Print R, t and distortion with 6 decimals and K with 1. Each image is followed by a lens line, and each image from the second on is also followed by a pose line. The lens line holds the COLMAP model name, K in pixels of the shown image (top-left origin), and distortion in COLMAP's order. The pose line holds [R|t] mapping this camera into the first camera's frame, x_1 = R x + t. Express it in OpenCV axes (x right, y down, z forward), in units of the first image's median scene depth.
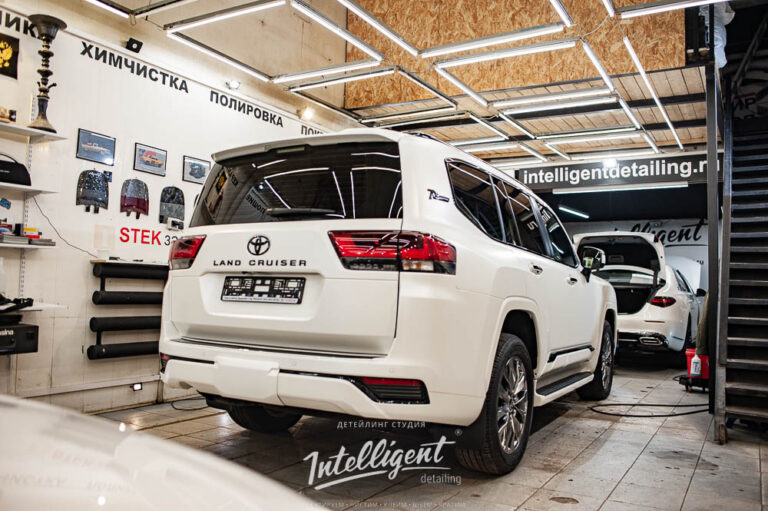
lens RADIAL K [[630.4, 0, 386.7], [0, 630.4, 243.7], [0, 0, 1]] dist [-0.067864, 0.086645]
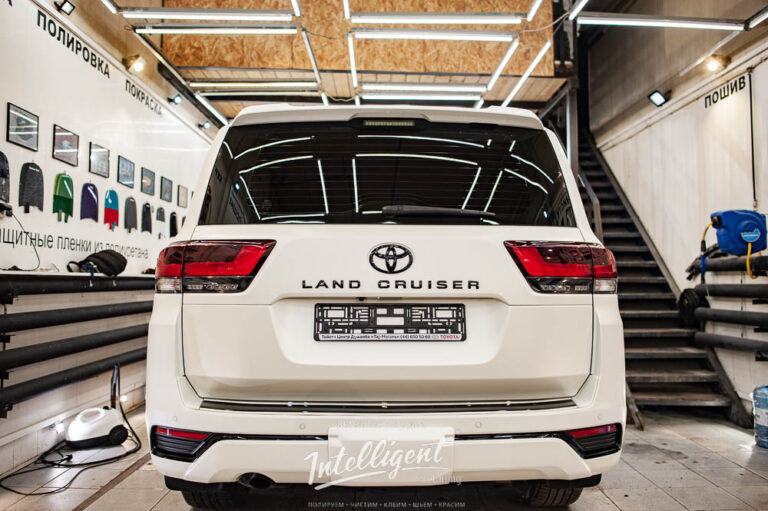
lens RADIAL K [[630.4, 0, 386.7], [0, 630.4, 243.7], [0, 0, 1]] dist [-0.067864, 0.086645]
pose [[0.849875, 0.006351, 0.526945, -0.553332], [-0.020887, 0.999548, 0.021640, -0.027975], [-0.526569, -0.029398, 0.849624, 0.402576]]
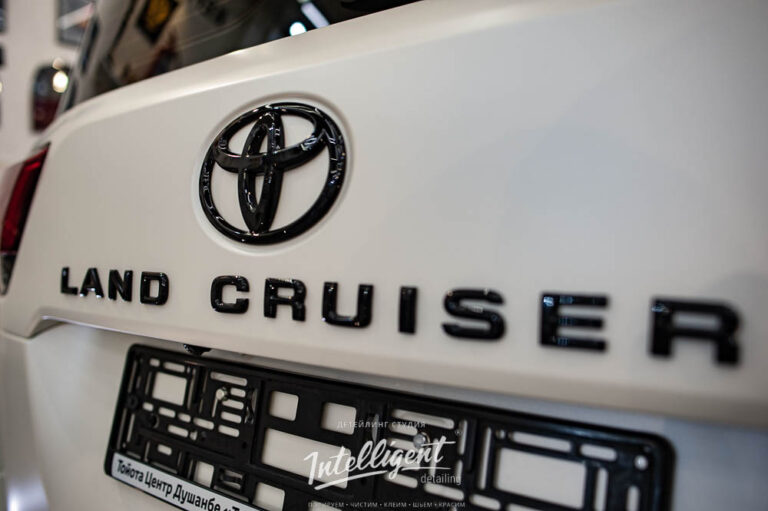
lens RADIAL K [[630.4, 0, 386.7], [0, 630.4, 243.7], [0, 0, 1]] dist [-0.067864, 0.086645]
pose [[0.992208, -0.029250, -0.121113, -0.154395], [0.039272, 0.995924, 0.081200, 0.007626], [0.118244, -0.085324, 0.989312, 0.831808]]
